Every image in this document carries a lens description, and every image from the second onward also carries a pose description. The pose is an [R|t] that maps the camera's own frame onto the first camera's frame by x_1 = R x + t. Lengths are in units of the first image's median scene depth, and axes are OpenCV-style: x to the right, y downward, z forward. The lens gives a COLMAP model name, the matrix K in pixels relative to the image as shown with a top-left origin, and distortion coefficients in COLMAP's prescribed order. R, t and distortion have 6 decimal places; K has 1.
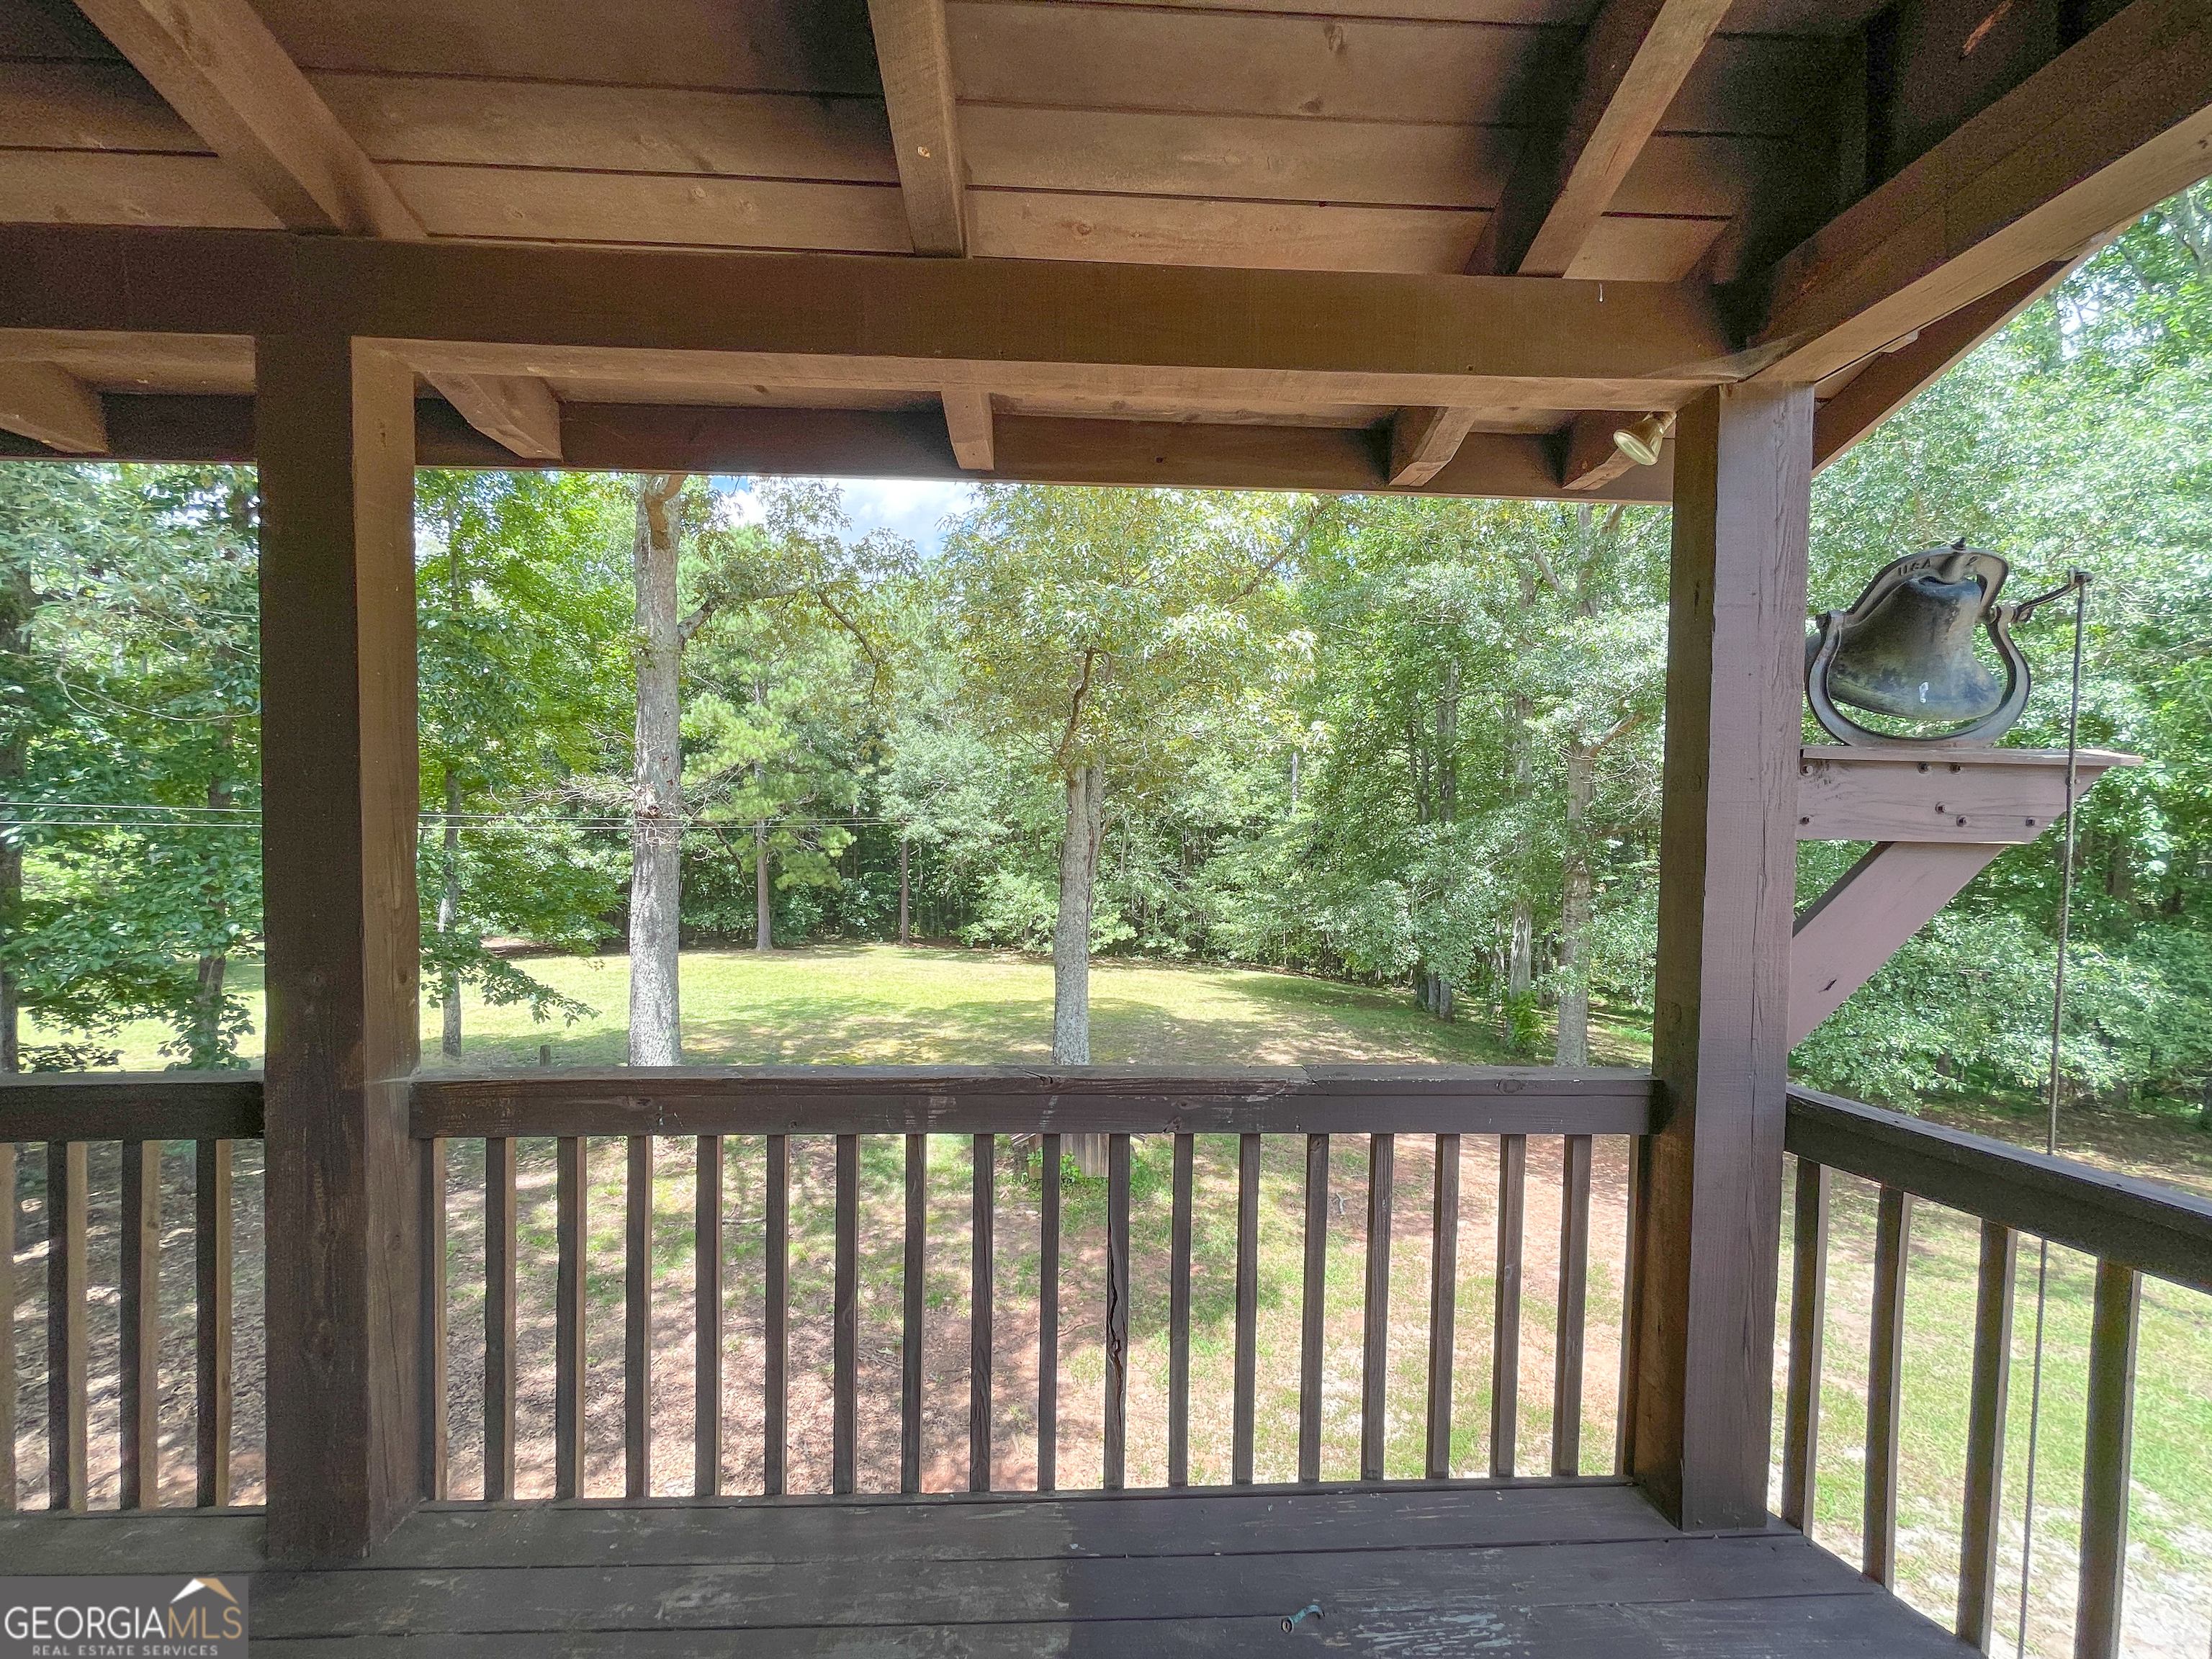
lens RADIAL K [[893.3, 0, 1106.0], [0, 893.3, 829.5], [0, 0, 1]] dist [-0.000832, -0.000062]
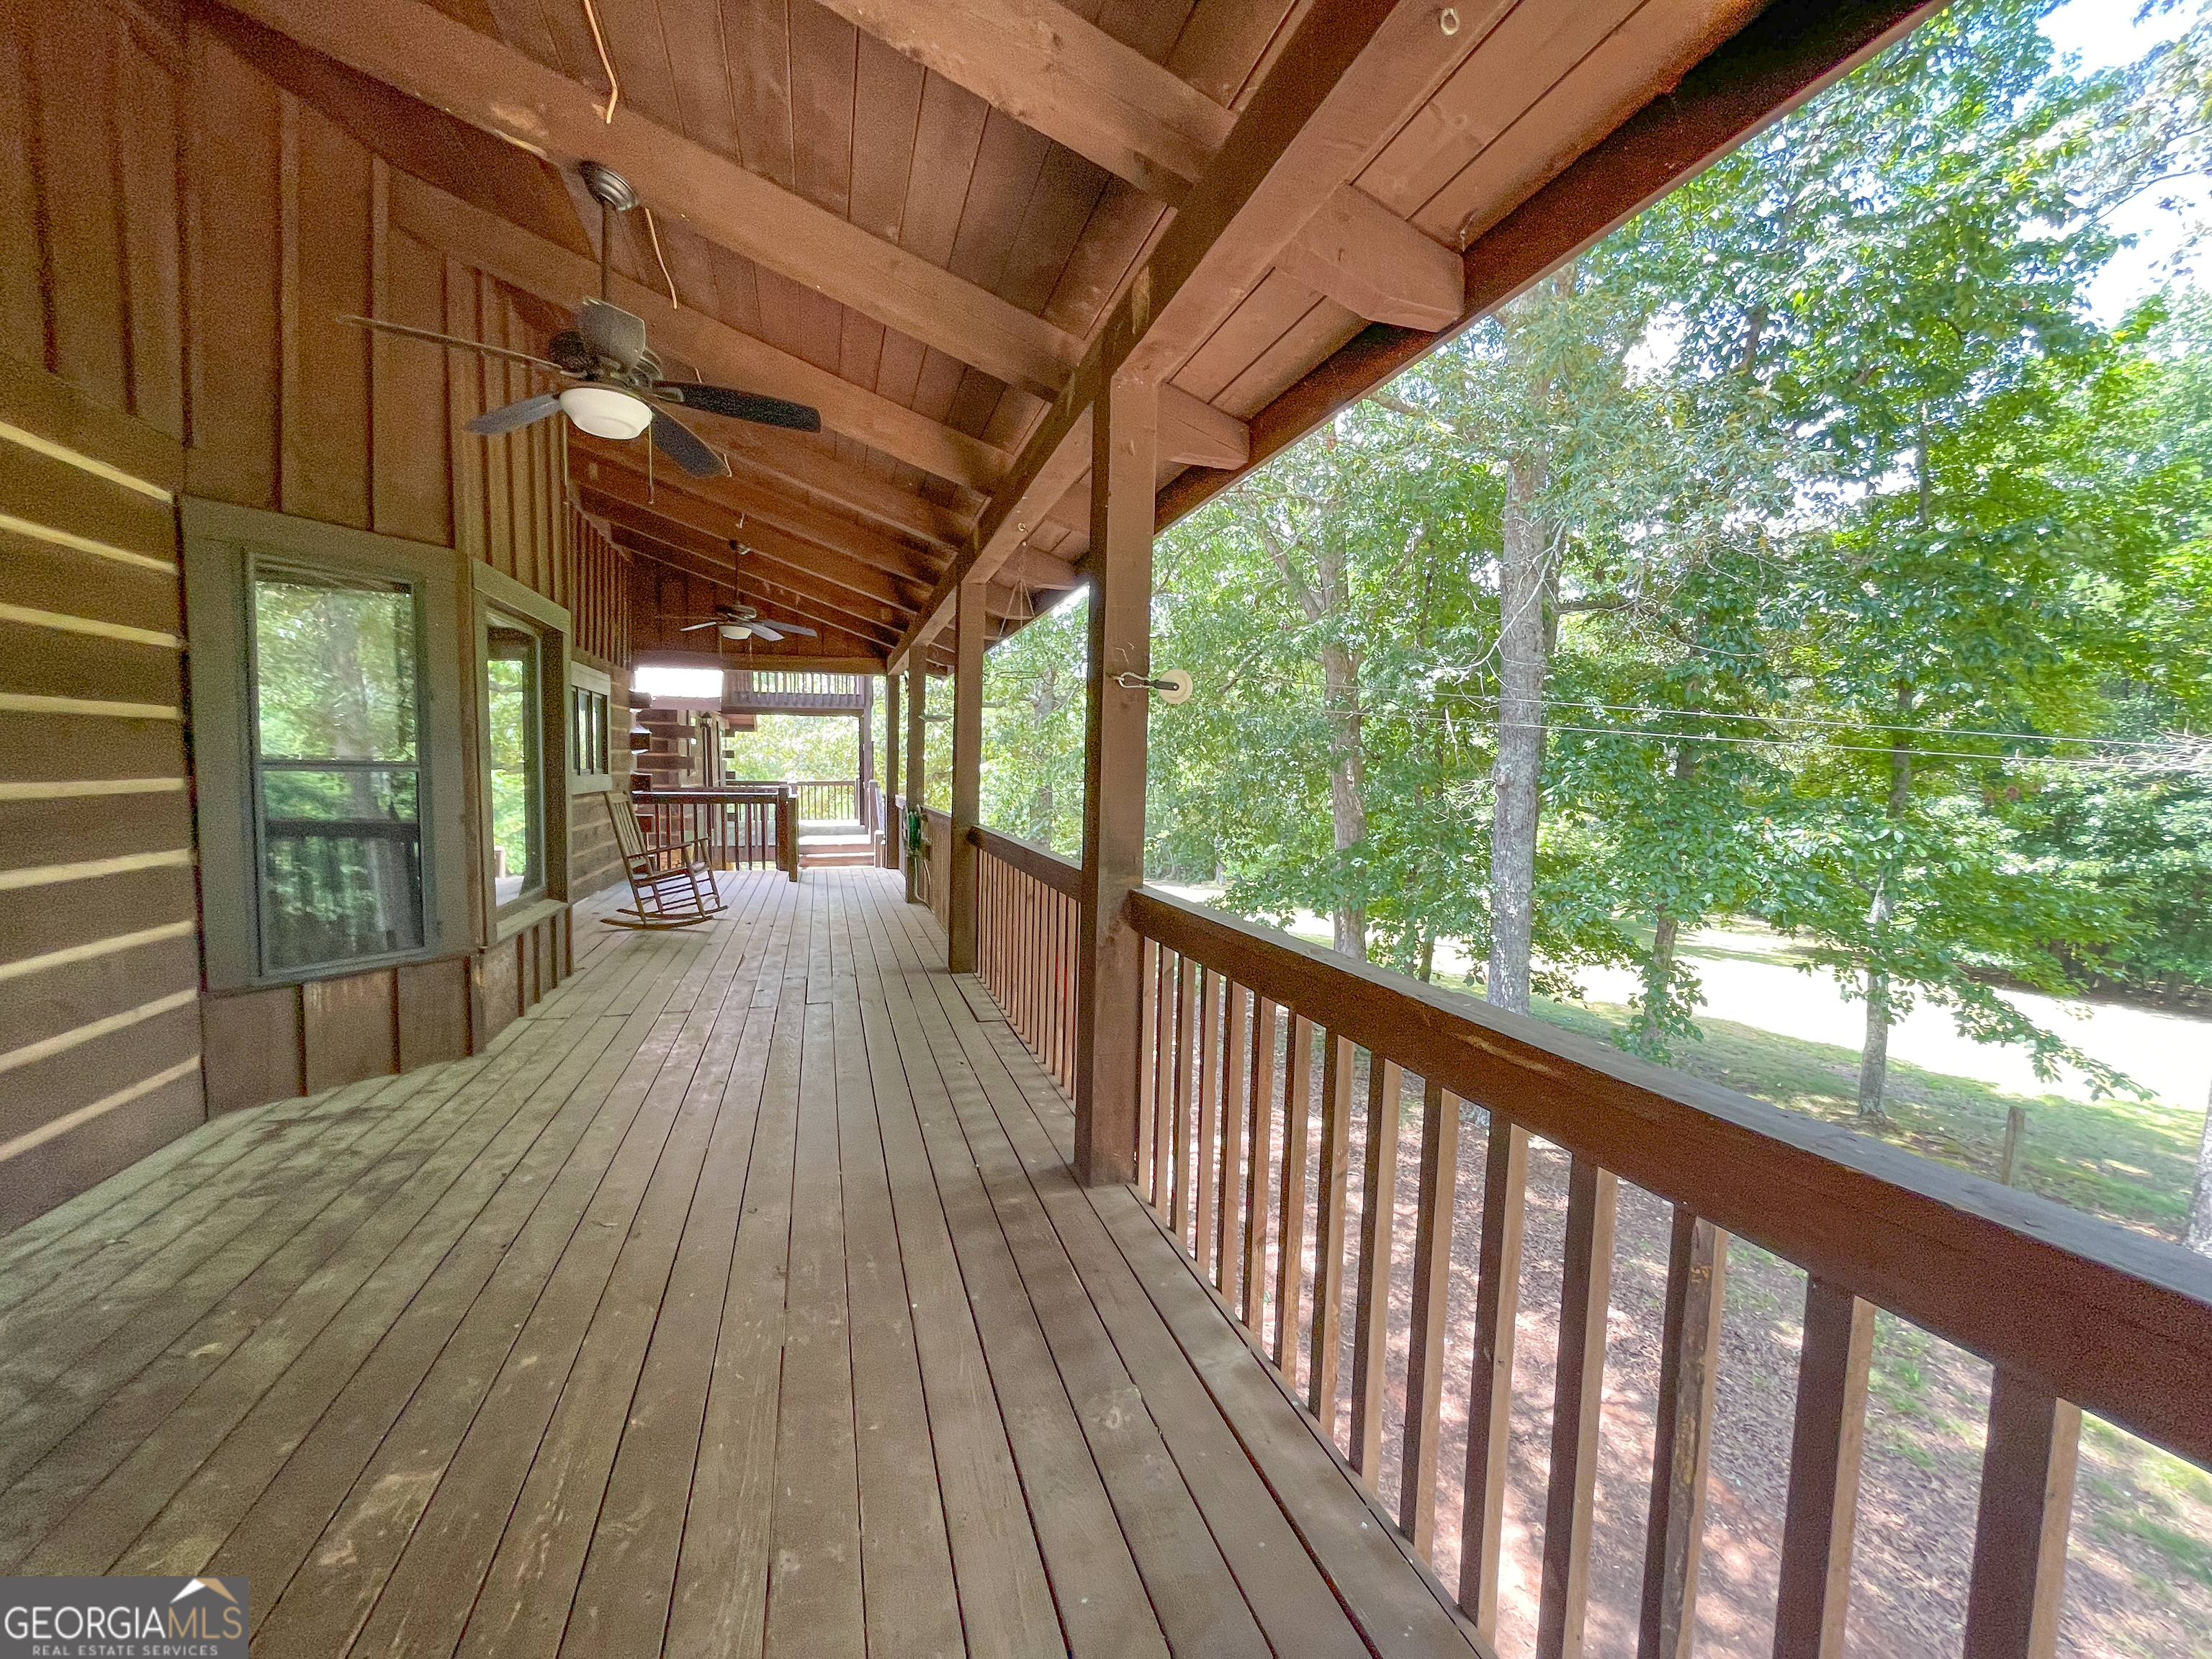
lens RADIAL K [[891.1, 0, 1110.9], [0, 891.1, 823.1], [0, 0, 1]] dist [0.000183, 0.000208]
pose [[0.267187, 0.048024, -0.962447, -0.155092], [-0.048474, 0.998163, 0.036349, 0.019057], [0.962425, 0.036942, 0.269024, 0.079328]]
